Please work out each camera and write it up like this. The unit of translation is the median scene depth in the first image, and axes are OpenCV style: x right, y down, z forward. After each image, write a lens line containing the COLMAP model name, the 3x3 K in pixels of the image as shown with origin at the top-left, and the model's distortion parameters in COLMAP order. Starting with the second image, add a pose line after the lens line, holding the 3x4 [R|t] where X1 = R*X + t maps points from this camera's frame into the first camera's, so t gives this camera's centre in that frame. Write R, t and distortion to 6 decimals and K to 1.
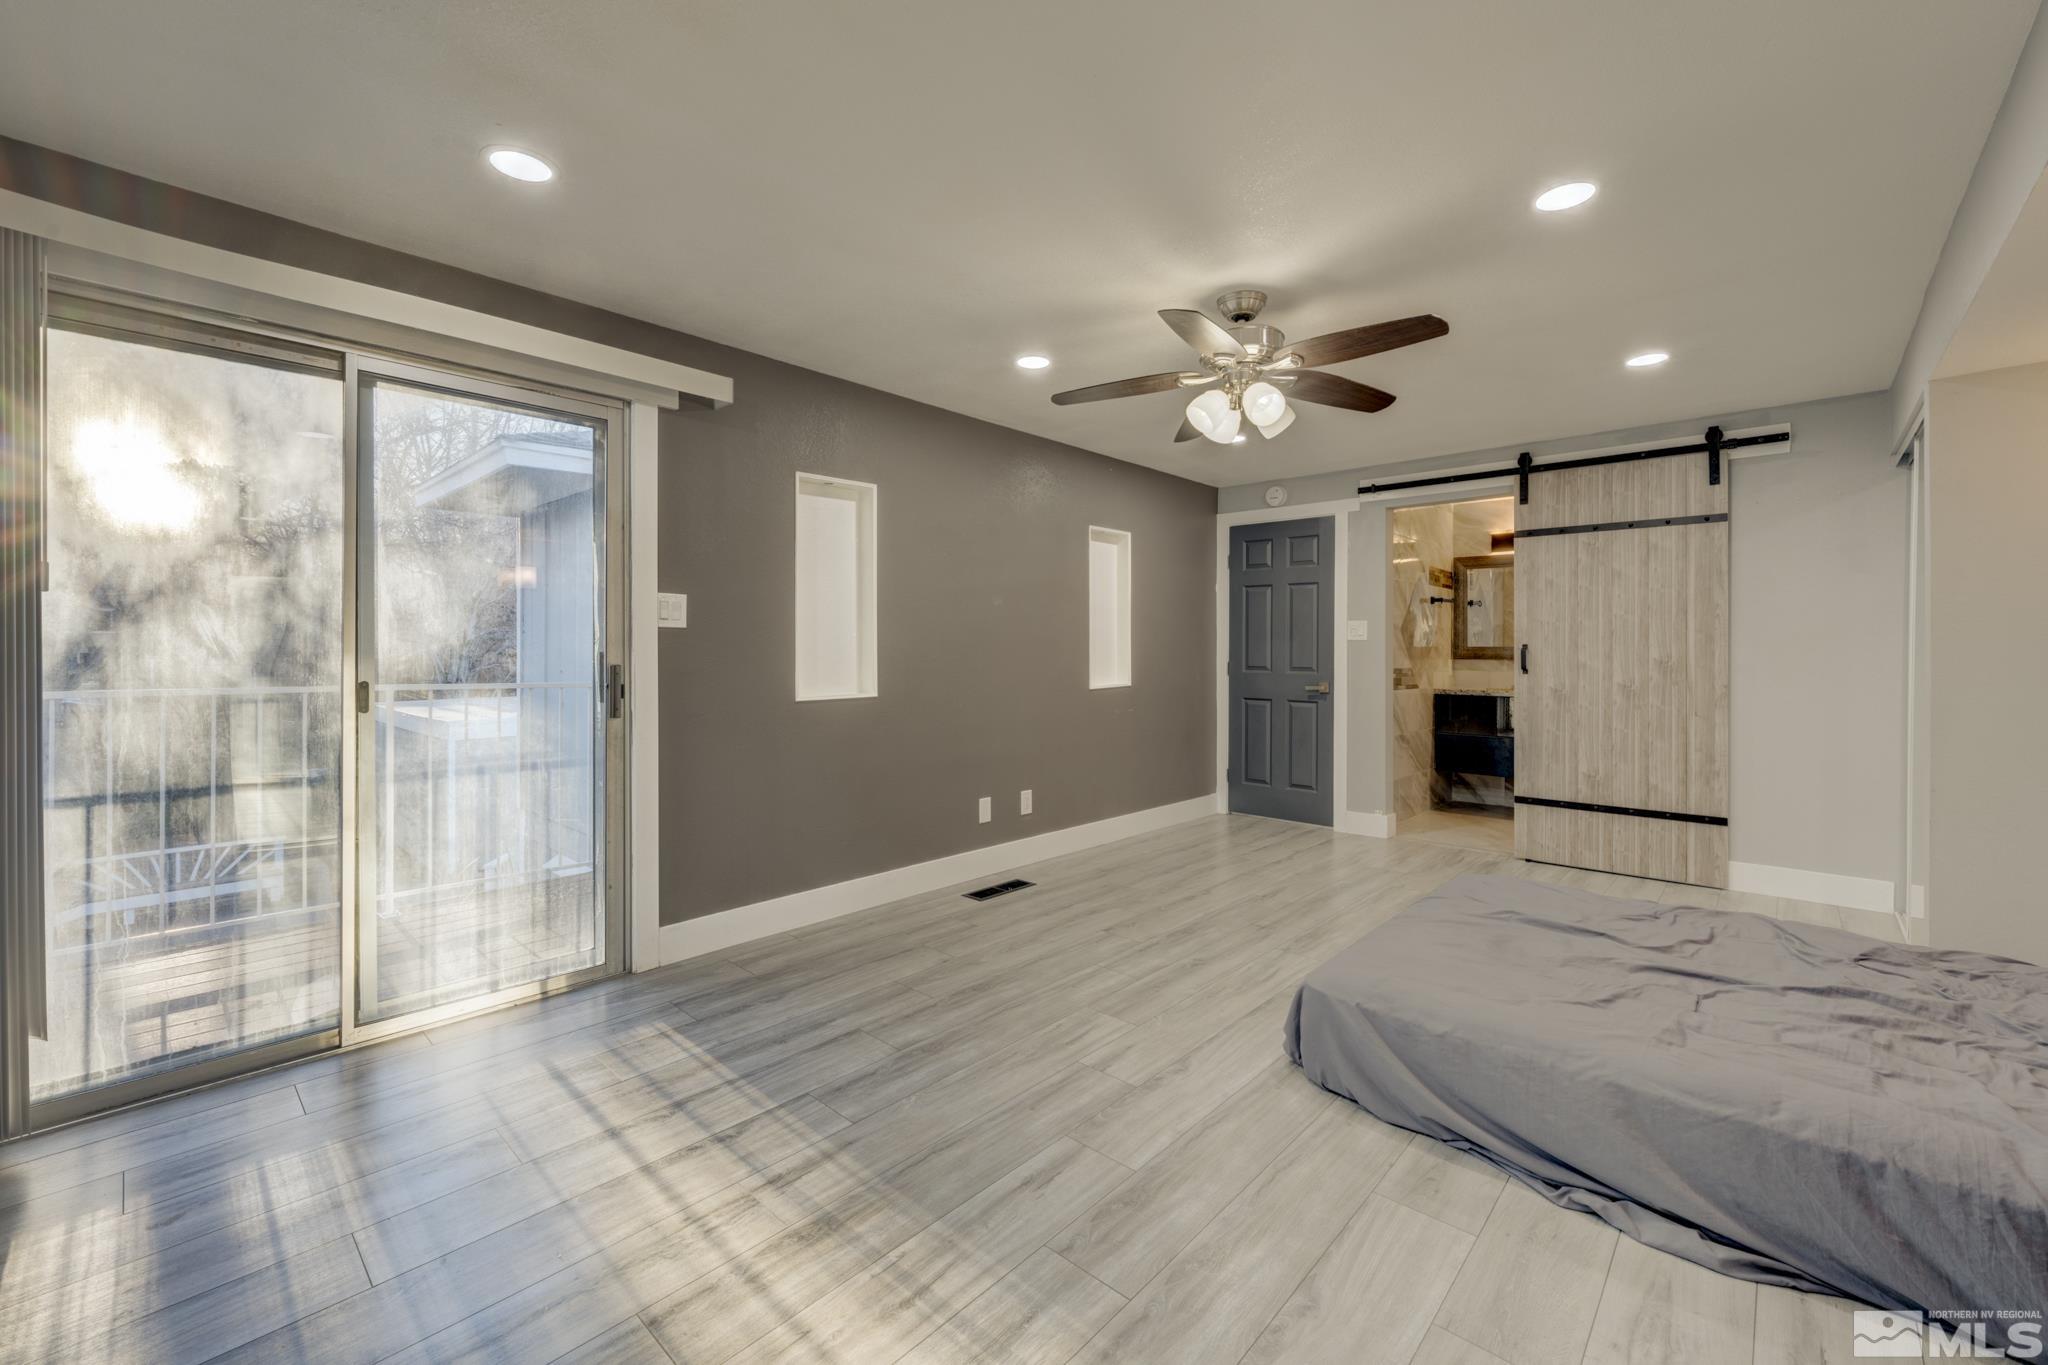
lens RADIAL K [[818.8, 0, 1006.8], [0, 818.8, 652.0], [0, 0, 1]] dist [-0.001709, -0.000449]
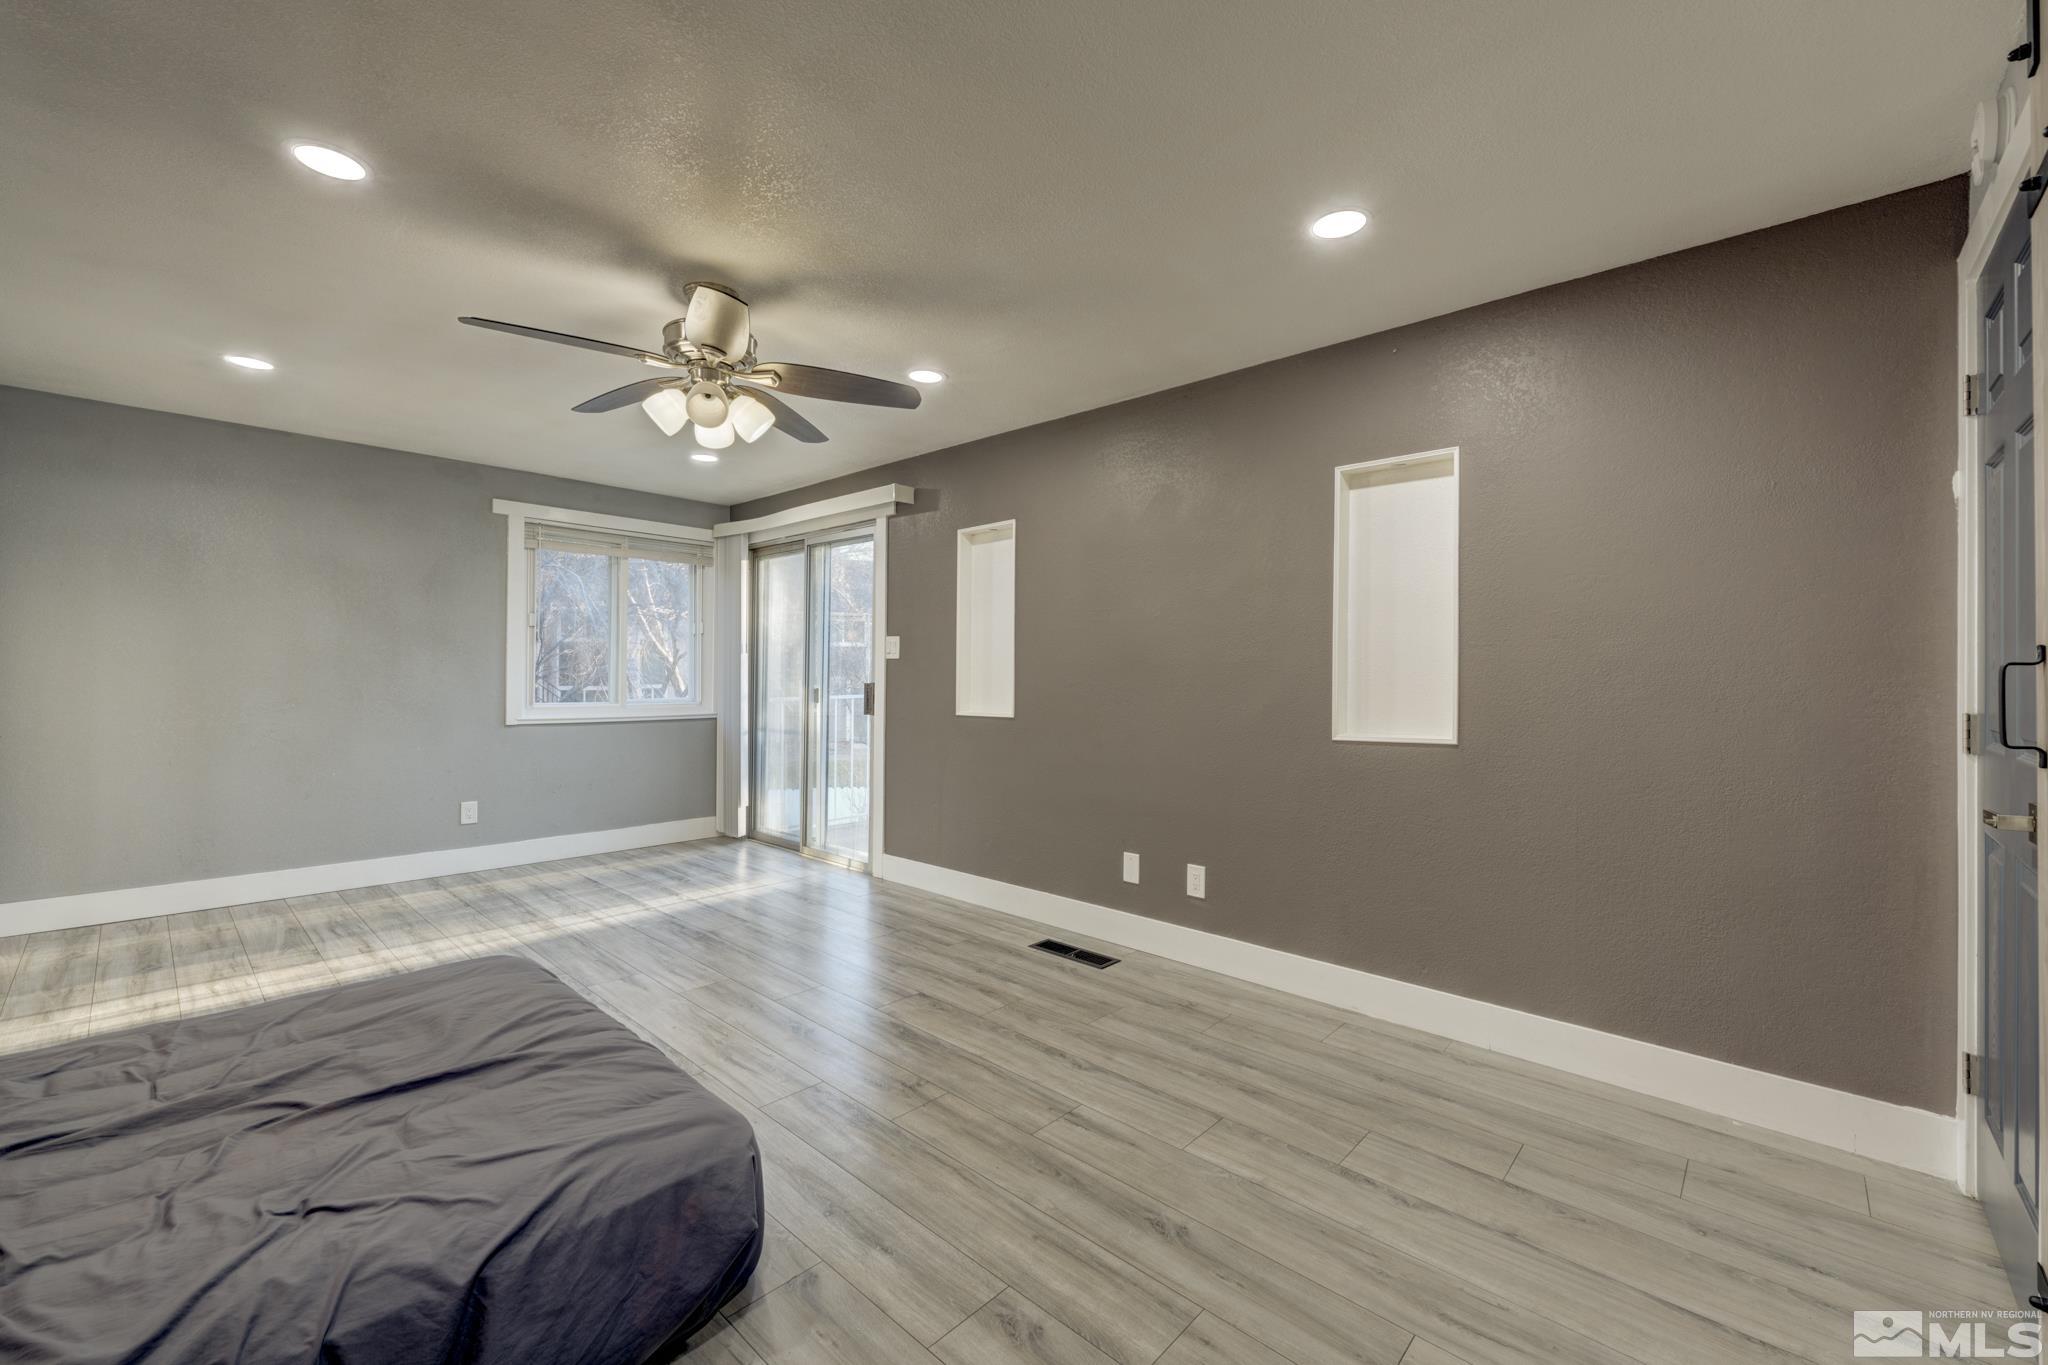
lens RADIAL K [[818.8, 0, 1031.5], [0, 818.8, 674.4], [0, 0, 1]] dist [-0.001709, -0.000449]
pose [[0.029429, -0.006119, -0.999548, 1.098317], [-0.013060, 0.999894, -0.006505, 0.005559], [0.999482, 0.013246, 0.029346, 1.201382]]
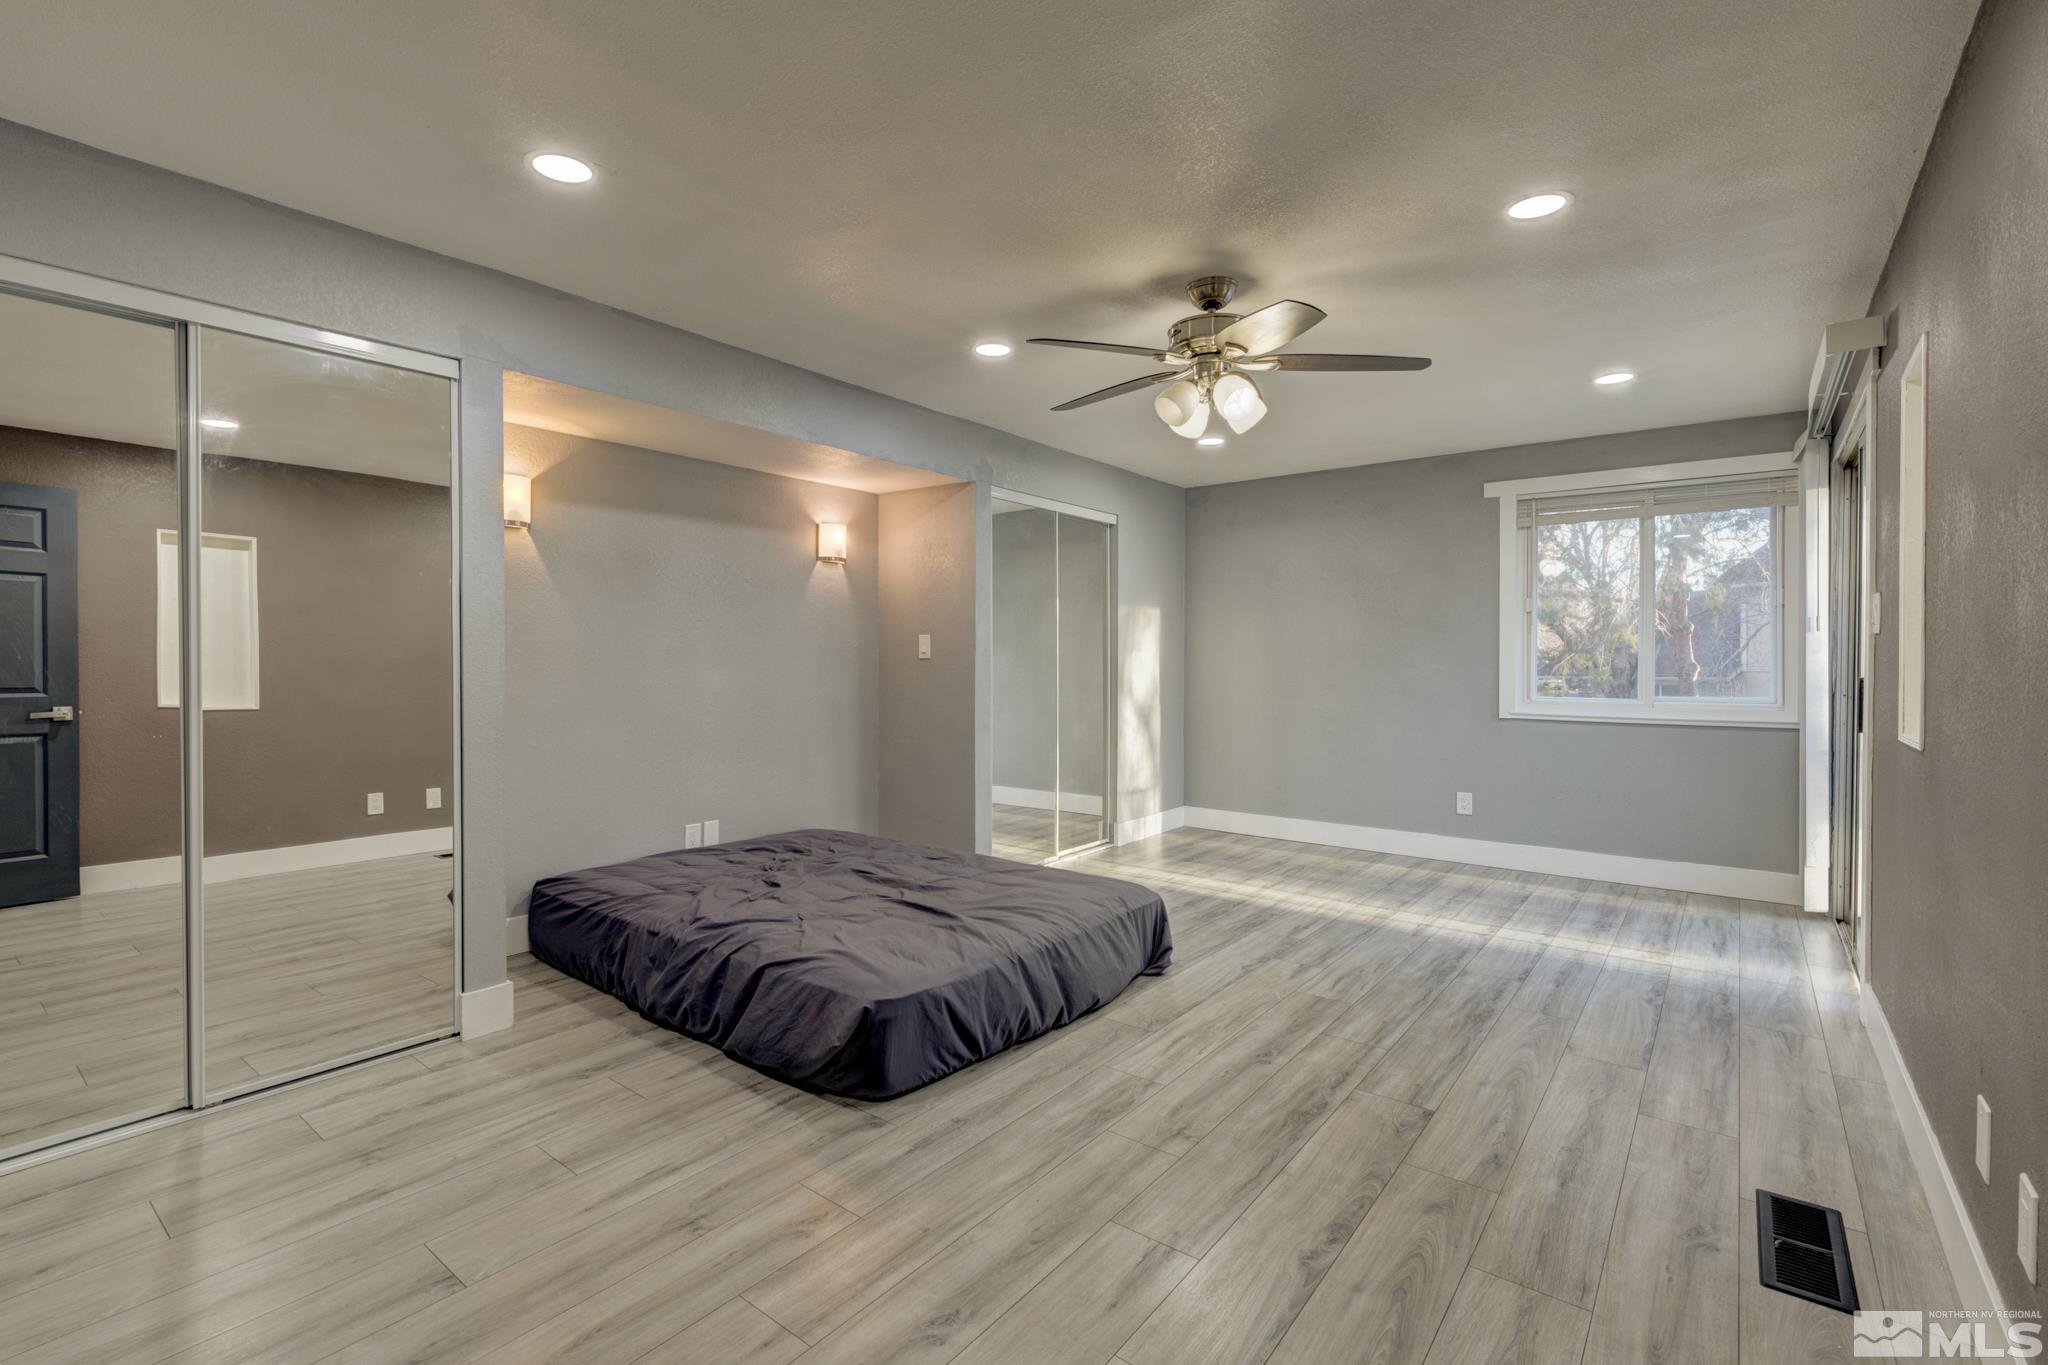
lens RADIAL K [[932.2, 0, 1015.2], [0, 932.2, 664.9], [0, 0, 1]] dist [-0.000569, -0.000334]
pose [[-0.994476, -0.007979, -0.104664, 0.560538], [-0.009209, 0.999894, 0.011274, -0.002222], [0.104563, 0.012175, -0.994444, 1.836021]]
